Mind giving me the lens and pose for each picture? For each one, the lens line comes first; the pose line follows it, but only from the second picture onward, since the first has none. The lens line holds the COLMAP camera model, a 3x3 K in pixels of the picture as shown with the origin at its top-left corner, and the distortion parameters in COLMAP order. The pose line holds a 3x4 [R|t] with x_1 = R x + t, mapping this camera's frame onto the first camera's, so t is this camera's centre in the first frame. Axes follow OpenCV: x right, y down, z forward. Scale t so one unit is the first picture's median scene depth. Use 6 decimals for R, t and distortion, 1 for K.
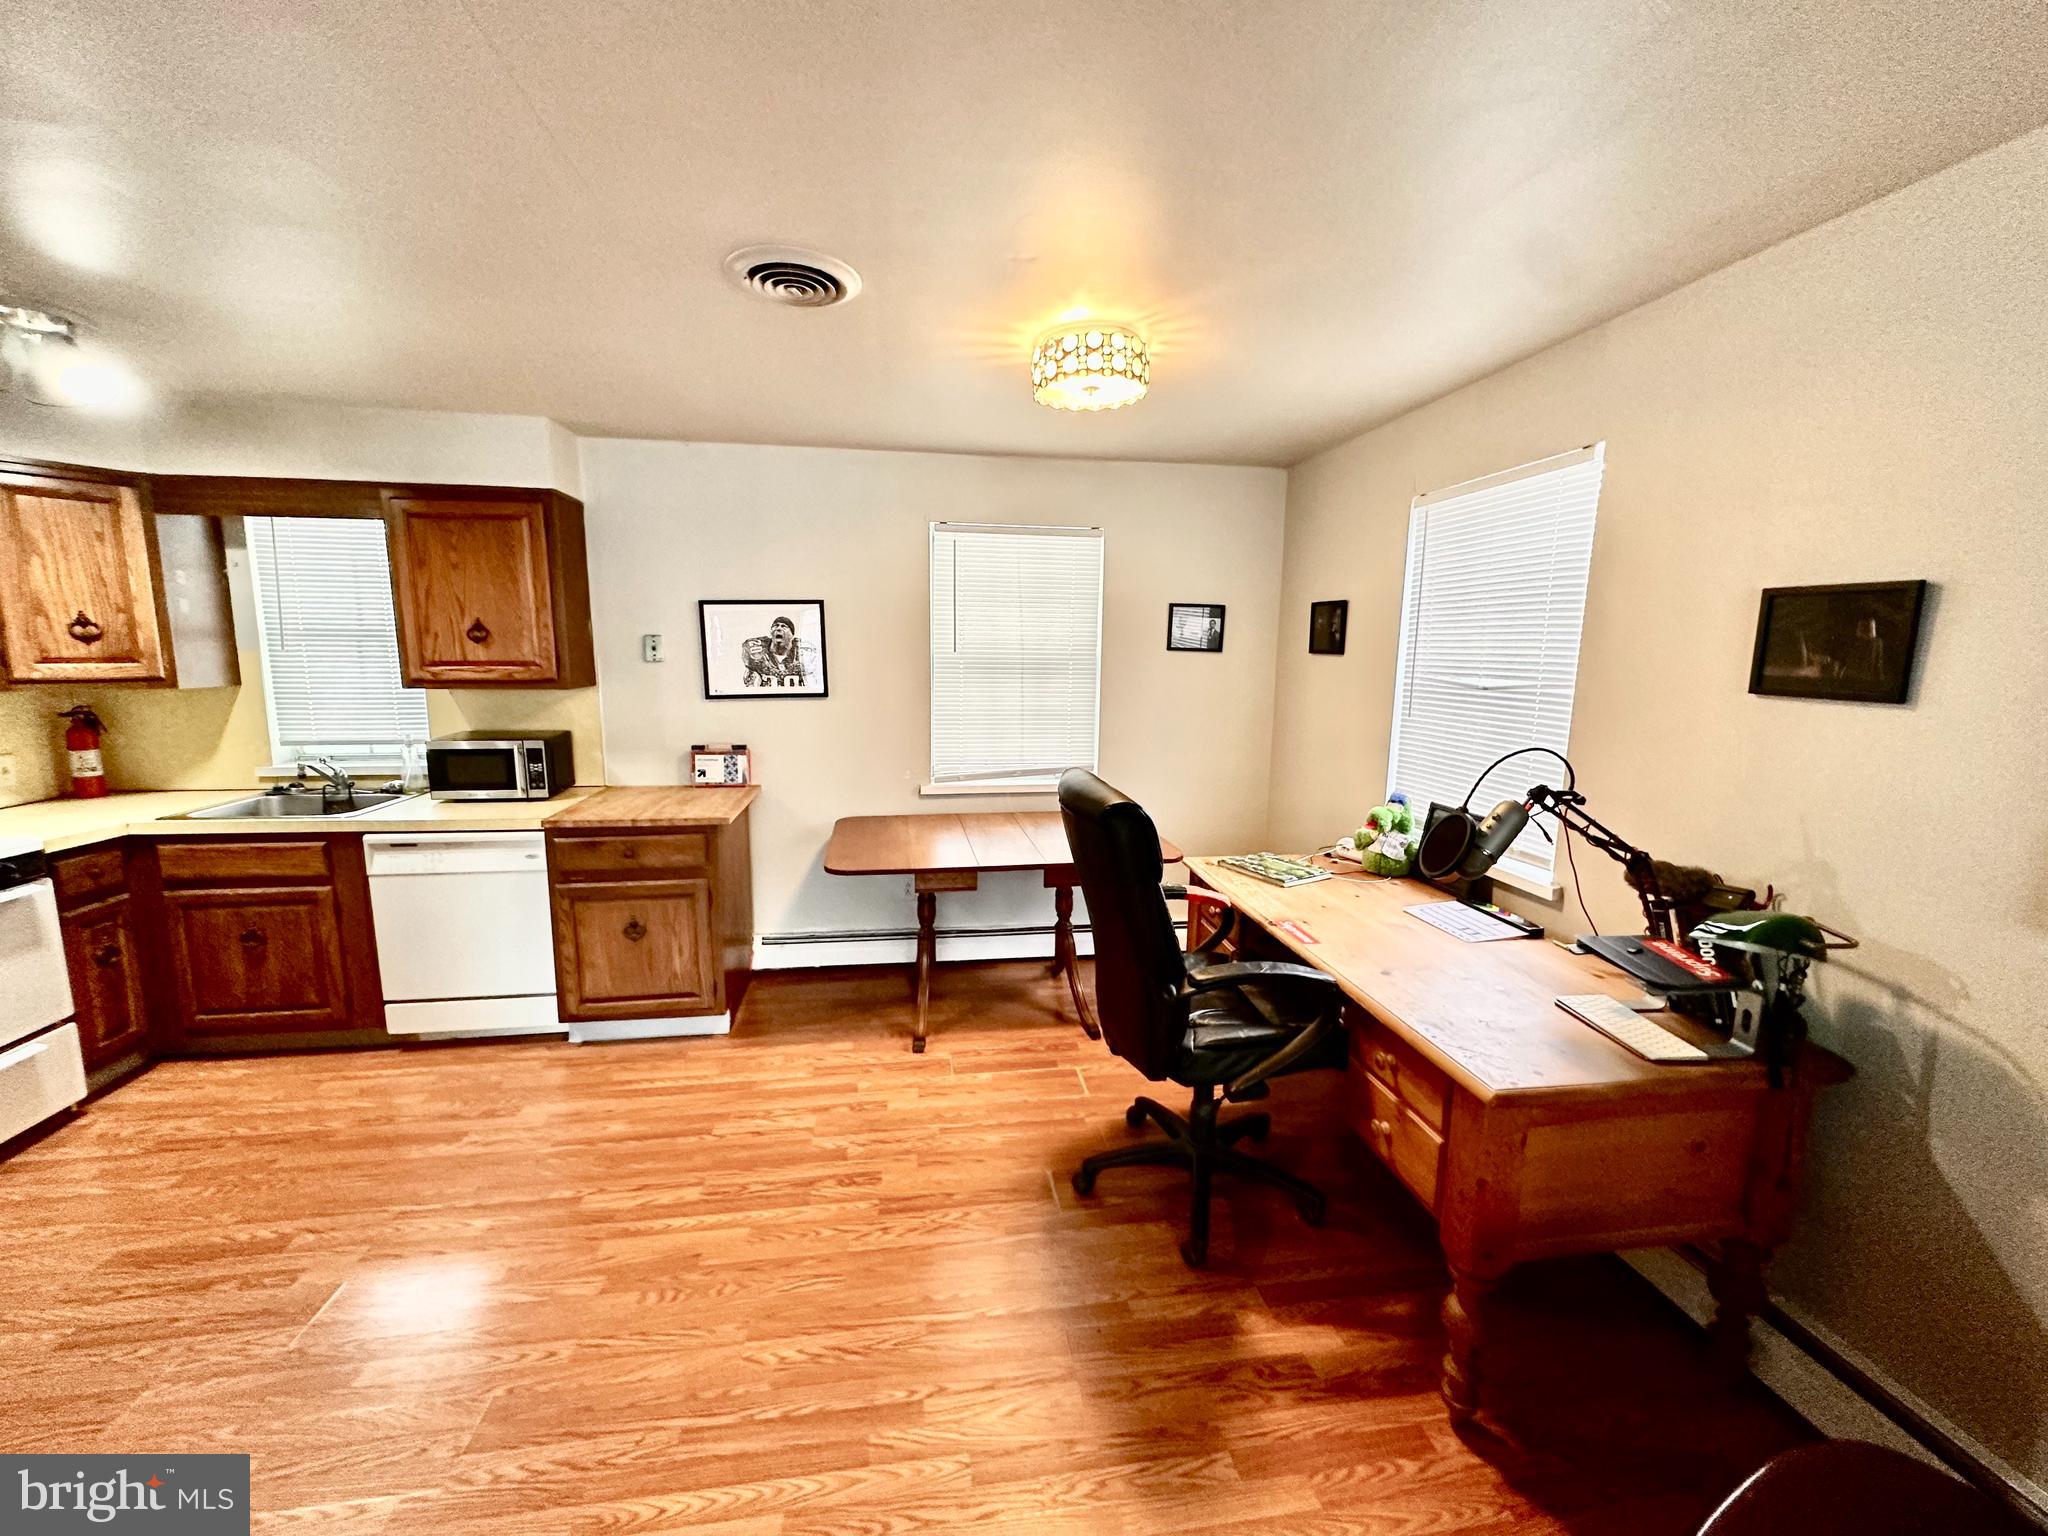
lens RADIAL K [[810.7, 0, 1019.3], [0, 810.7, 771.6], [0, 0, 1]] dist [-0.001799, -0.000014]
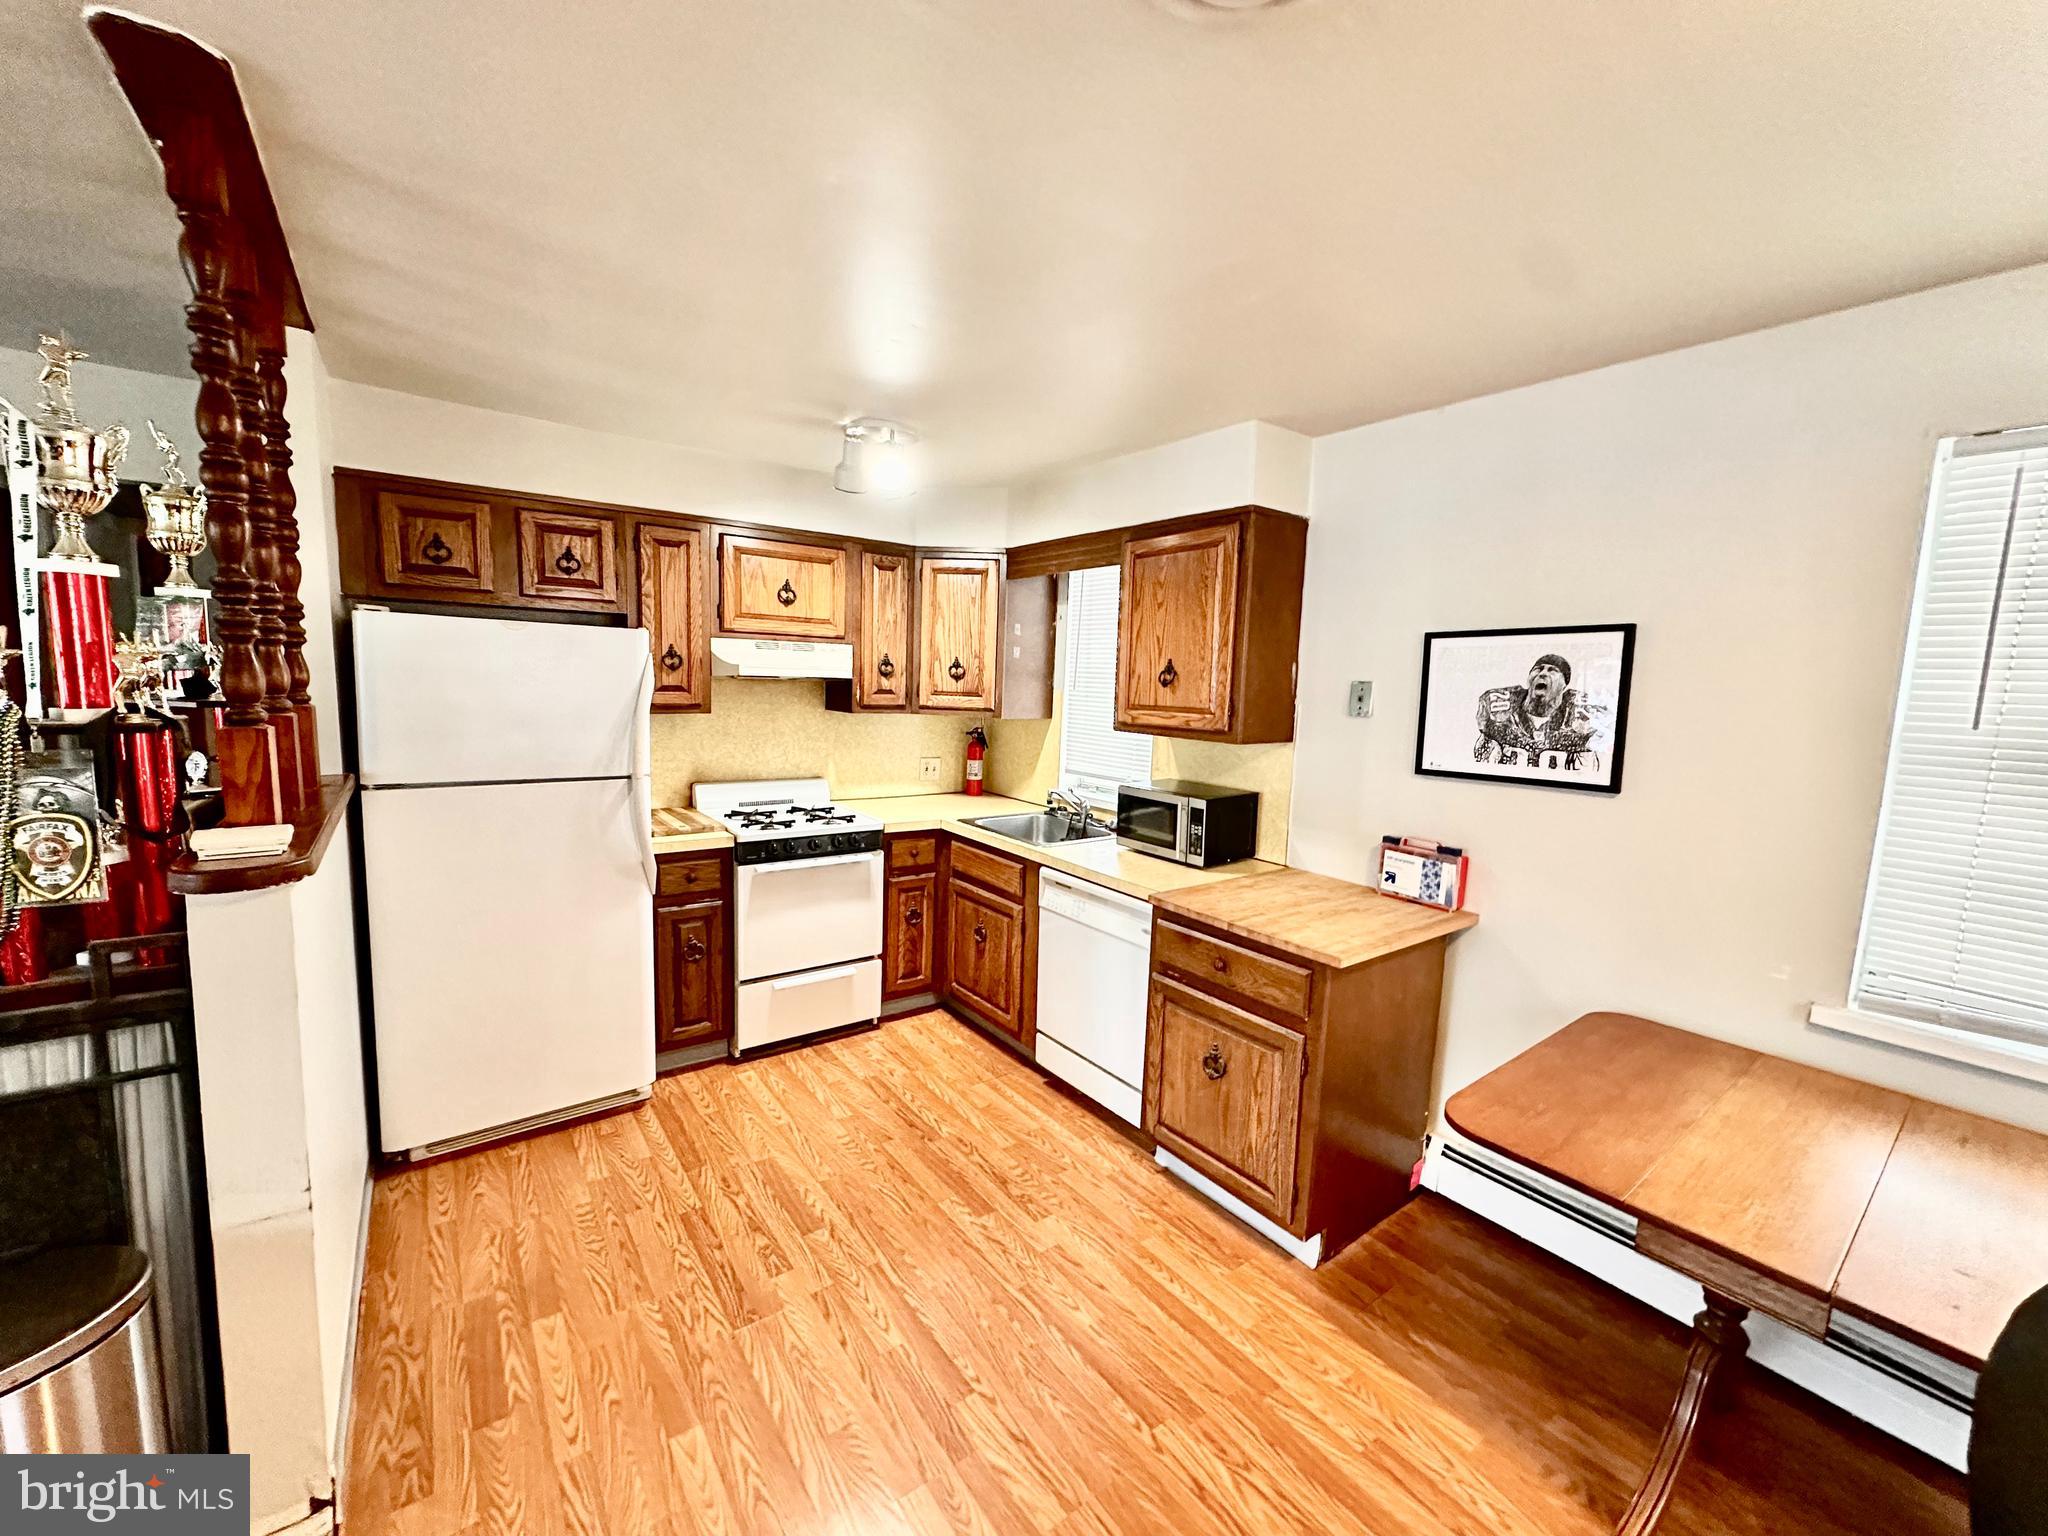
lens RADIAL K [[810.7, 0, 1020.0], [0, 810.7, 771.1], [0, 0, 1]] dist [-0.001799, -0.000014]
pose [[0.474039, 0.107751, -0.873886, 0.069482], [-0.164966, 0.985778, 0.032062, -0.067941], [0.864912, 0.128963, 0.485072, 0.432497]]
